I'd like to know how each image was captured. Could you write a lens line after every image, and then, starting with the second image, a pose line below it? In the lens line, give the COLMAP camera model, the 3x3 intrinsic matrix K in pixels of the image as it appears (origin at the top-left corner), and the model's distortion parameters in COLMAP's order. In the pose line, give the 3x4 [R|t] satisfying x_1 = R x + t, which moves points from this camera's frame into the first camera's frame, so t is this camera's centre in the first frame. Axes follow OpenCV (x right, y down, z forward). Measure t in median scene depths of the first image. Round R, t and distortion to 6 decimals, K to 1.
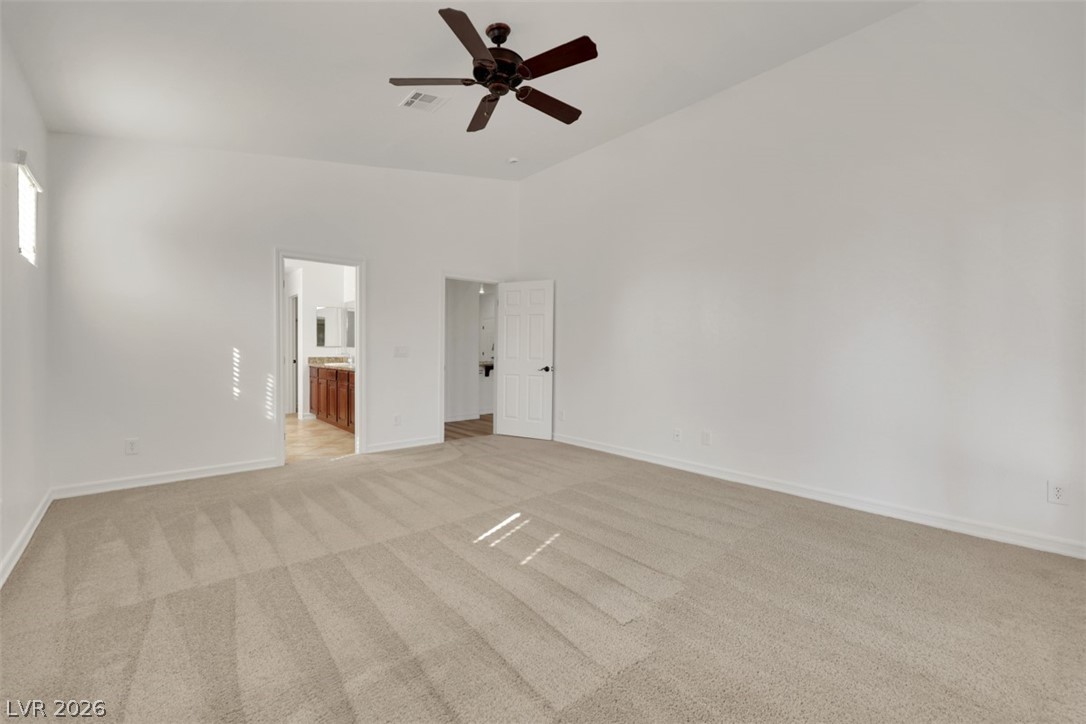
lens RADIAL K [[447.5, 0, 537.5], [0, 447.5, 358.9], [0, 0, 1]] dist [-0.000863, 0.000136]
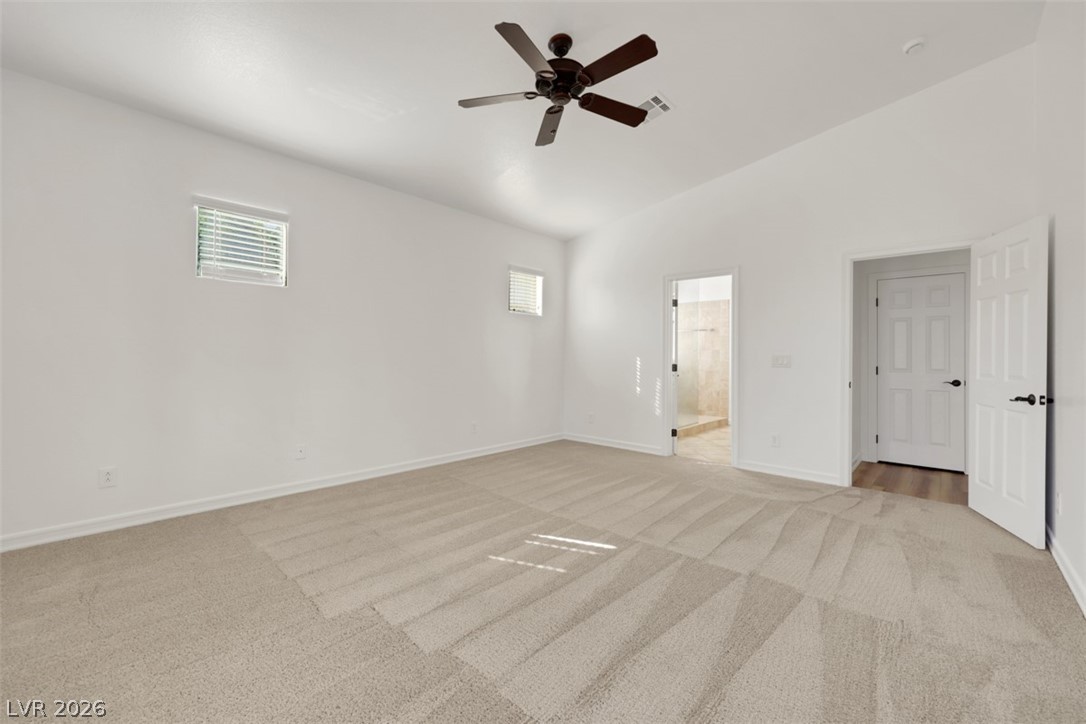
lens RADIAL K [[444.3, 0, 565.8], [0, 444.3, 365.2], [0, 0, 1]] dist [-0.000395, -0.000009]
pose [[0.160355, 0.013313, -0.986970, 0.589826], [-0.031114, 0.999480, 0.008427, -0.004785], [0.986569, 0.029358, 0.160686, 0.576052]]
